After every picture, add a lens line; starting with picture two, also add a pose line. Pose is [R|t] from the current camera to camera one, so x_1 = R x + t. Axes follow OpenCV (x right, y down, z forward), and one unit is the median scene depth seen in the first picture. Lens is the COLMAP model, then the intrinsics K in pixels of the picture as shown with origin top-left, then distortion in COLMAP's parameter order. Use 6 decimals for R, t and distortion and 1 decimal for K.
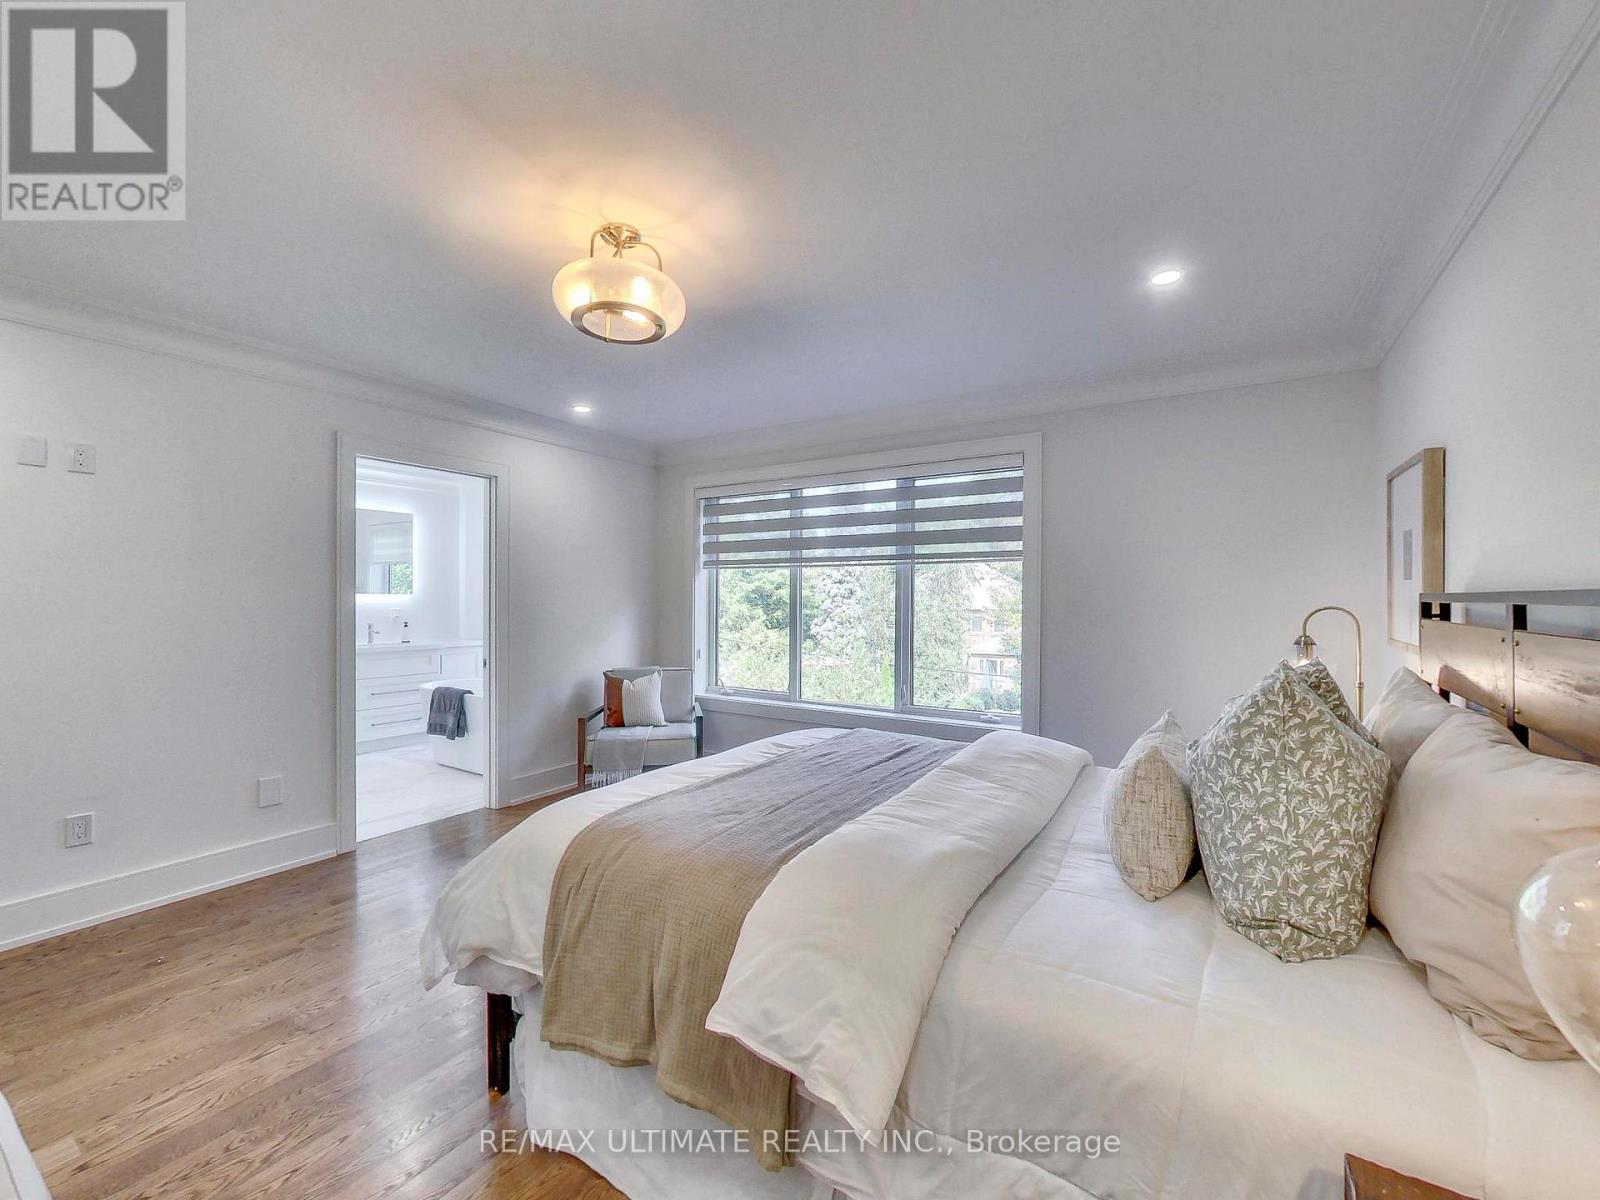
lens RADIAL K [[667.7, 0, 800.0], [0, 667.7, 600.0], [0, 0, 1]] dist [-0.015092, 0.000001]
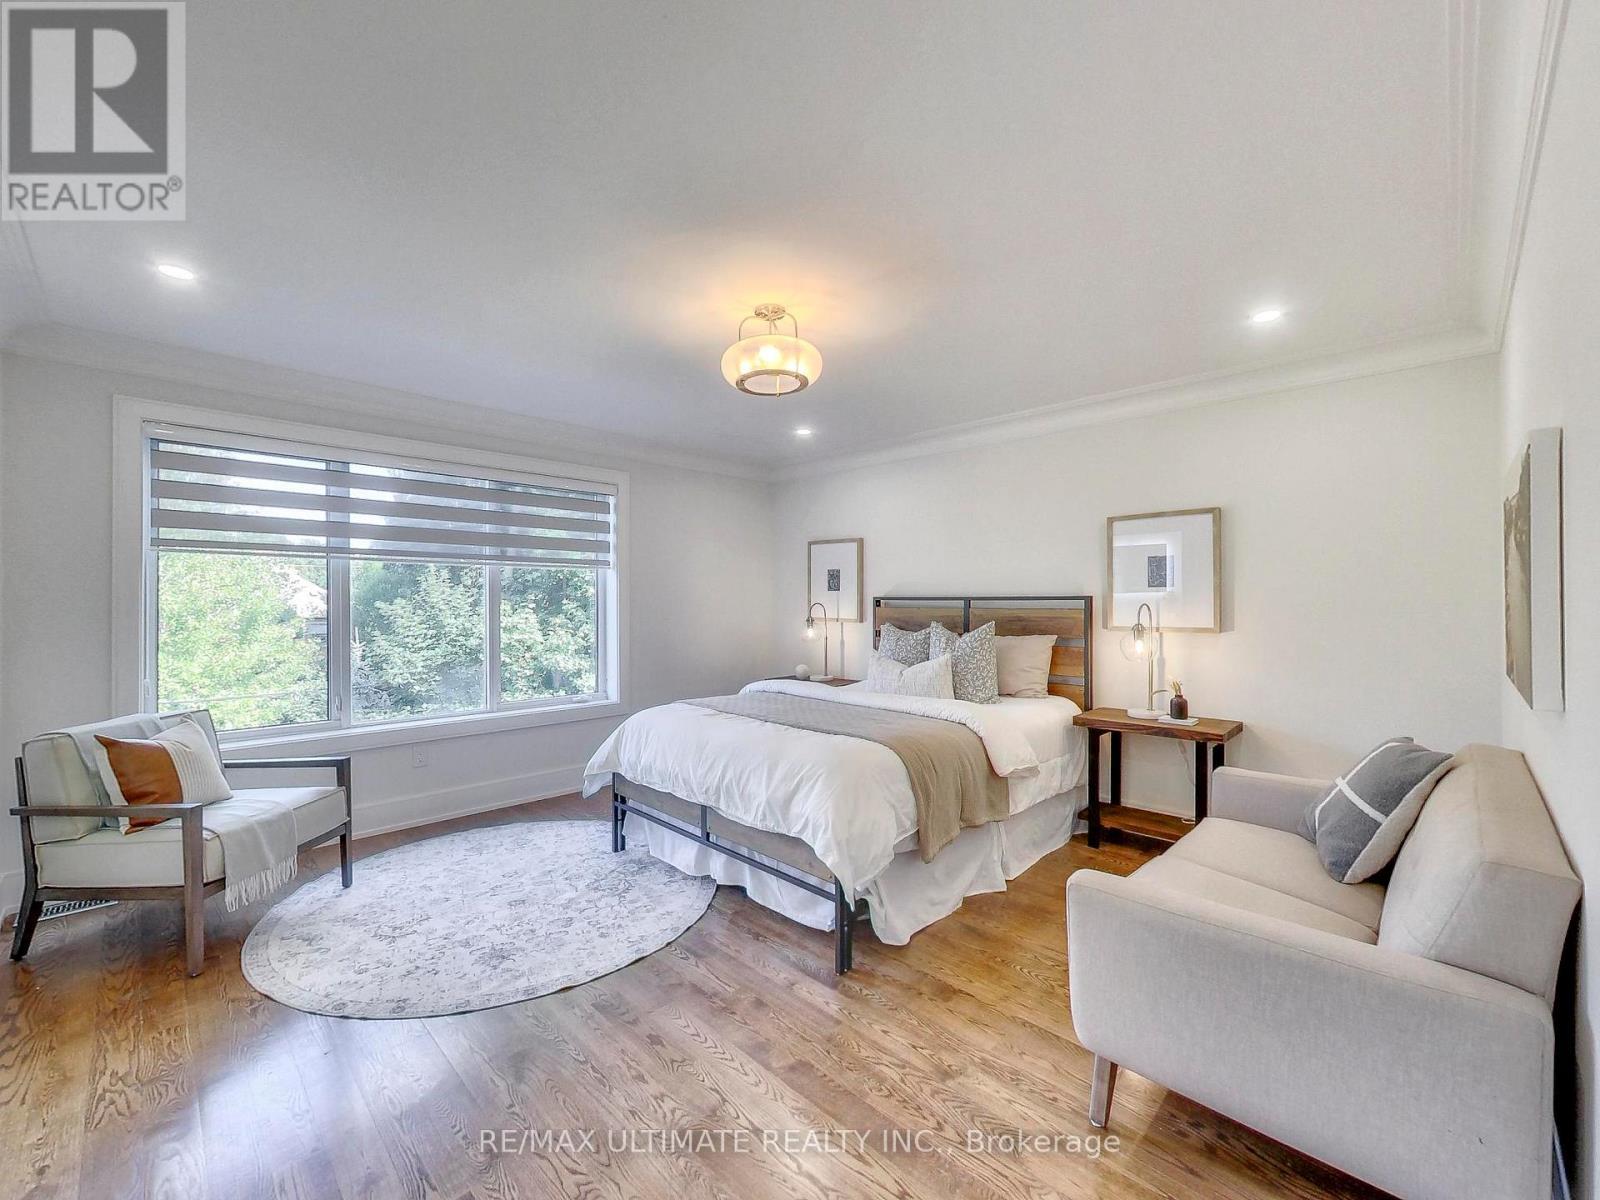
lens RADIAL K [[676.8, 0, 793.8], [0, 676.8, 584.0], [0, 0, 1]] dist [0.000329, -0.000127]
pose [[0.229024, 0.024493, 0.973113, -0.663879], [0.004780, 0.999643, -0.026286, 0.004109], [-0.973409, 0.010672, 0.228825, 0.288606]]
